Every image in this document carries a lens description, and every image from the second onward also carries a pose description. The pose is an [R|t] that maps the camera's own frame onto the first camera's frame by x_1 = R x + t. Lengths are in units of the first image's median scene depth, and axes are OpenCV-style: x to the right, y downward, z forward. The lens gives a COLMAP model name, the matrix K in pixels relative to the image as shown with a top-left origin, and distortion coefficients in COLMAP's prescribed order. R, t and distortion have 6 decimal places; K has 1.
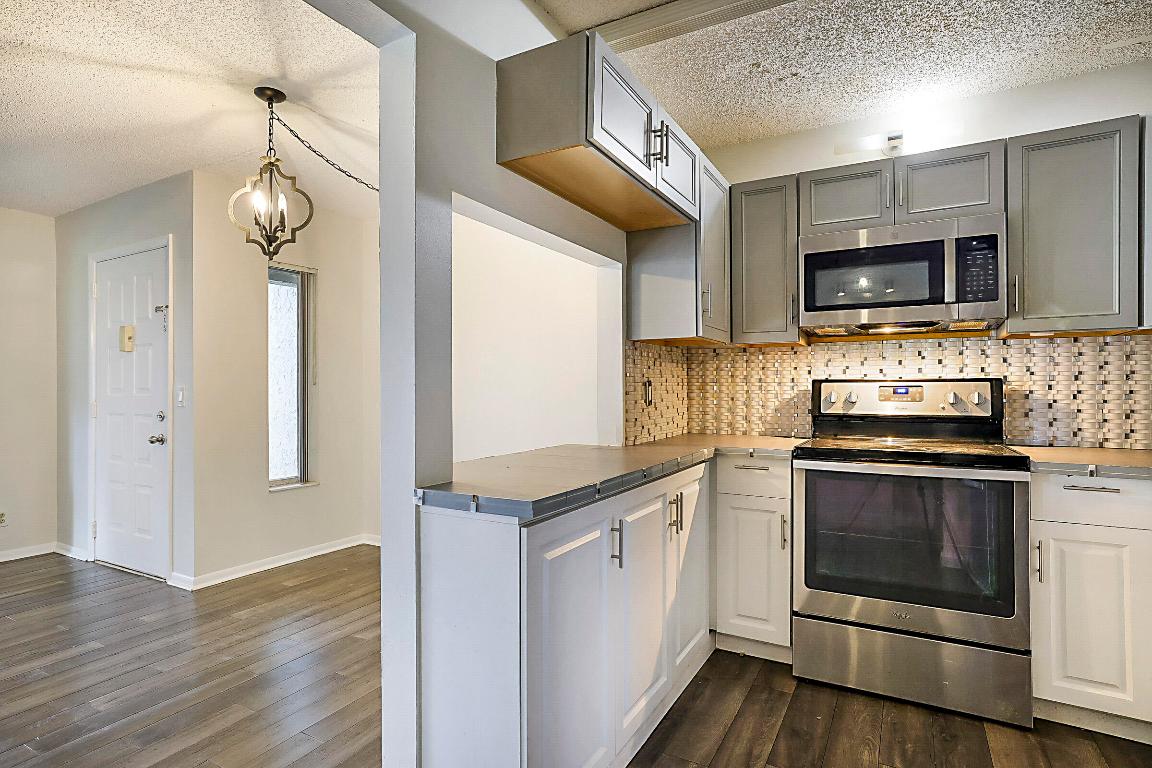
lens RADIAL K [[582.7, 0, 579.6], [0, 582.7, 386.4], [0, 0, 1]] dist [-0.026824, 0.014556]
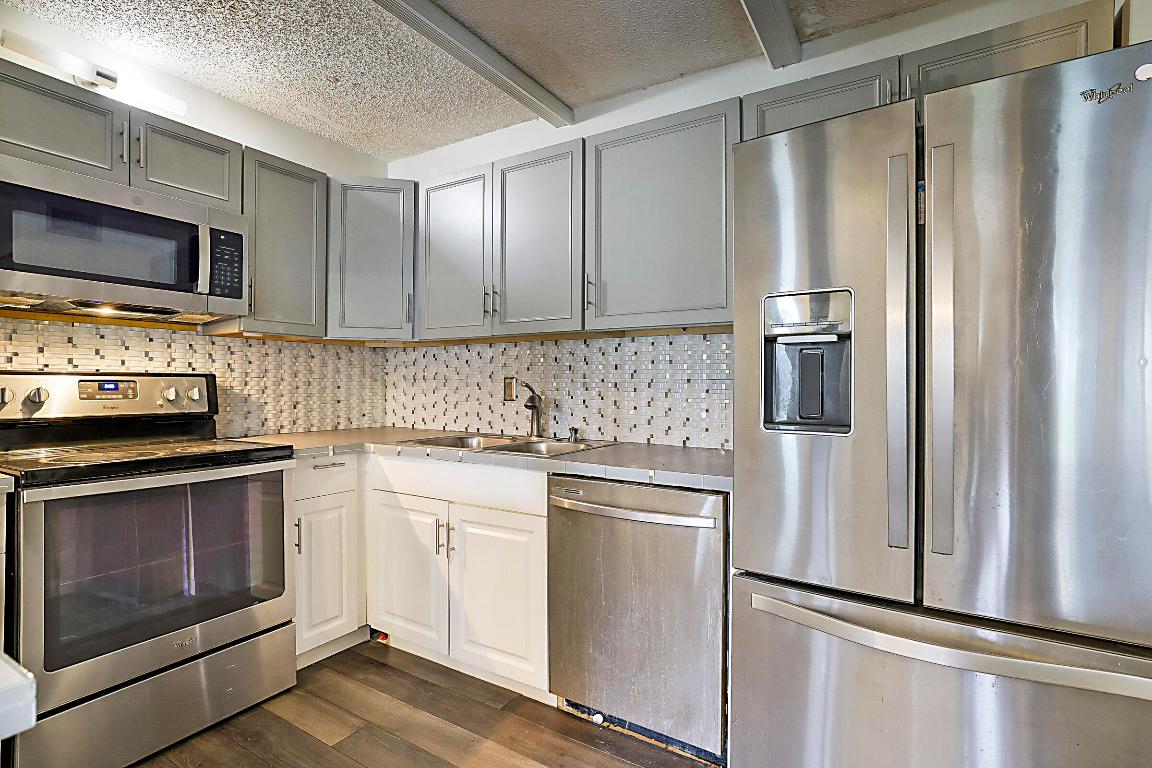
lens RADIAL K [[554.8, 0, 573.1], [0, 554.8, 387.8], [0, 0, 1]] dist [-0.031464, 0.013277]
pose [[0.047356, -0.002982, 0.998874, -0.204167], [-0.008288, 0.999960, 0.003378, 0.001483], [-0.998844, -0.008439, 0.047329, 0.318174]]
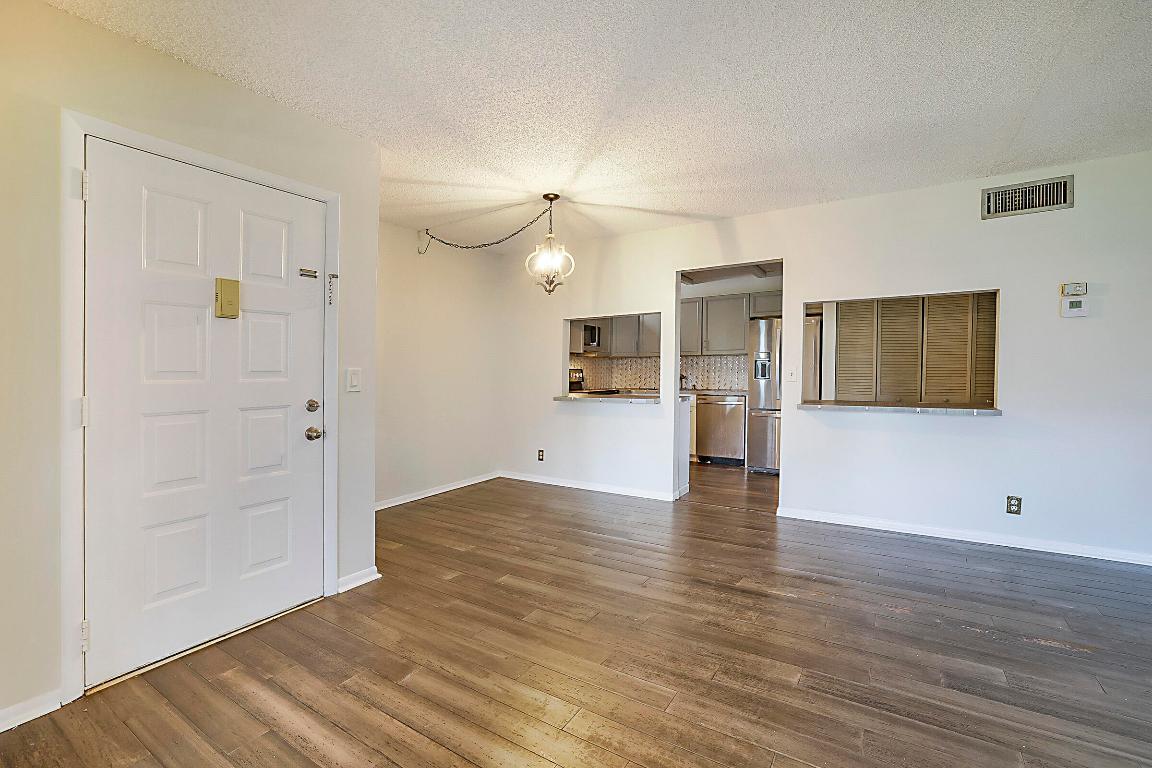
lens RADIAL K [[503.3, 0, 588.9], [0, 503.3, 384.1], [0, 0, 1]] dist [-0.020648, 0.003002]
pose [[0.045248, -0.021307, 0.998749, -2.042601], [0.003053, 0.999771, 0.021191, 0.010295], [-0.998971, 0.002091, 0.045303, 0.828953]]
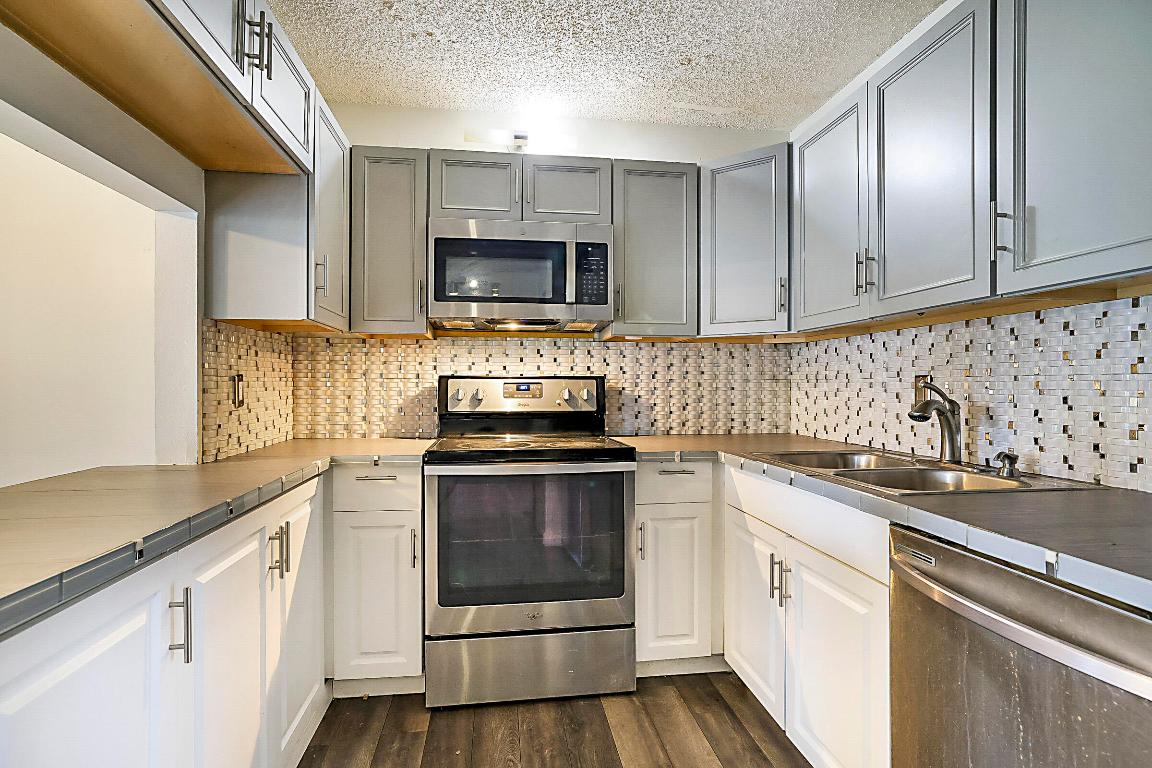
lens RADIAL K [[570.6, 0, 577.2], [0, 570.6, 386.2], [0, 0, 1]] dist [-0.037722, 0.012513]
pose [[0.793482, 0.001252, 0.608592, 0.023496], [-0.004691, 0.999981, 0.004059, 0.000635], [-0.608575, -0.006076, 0.793473, 0.159146]]
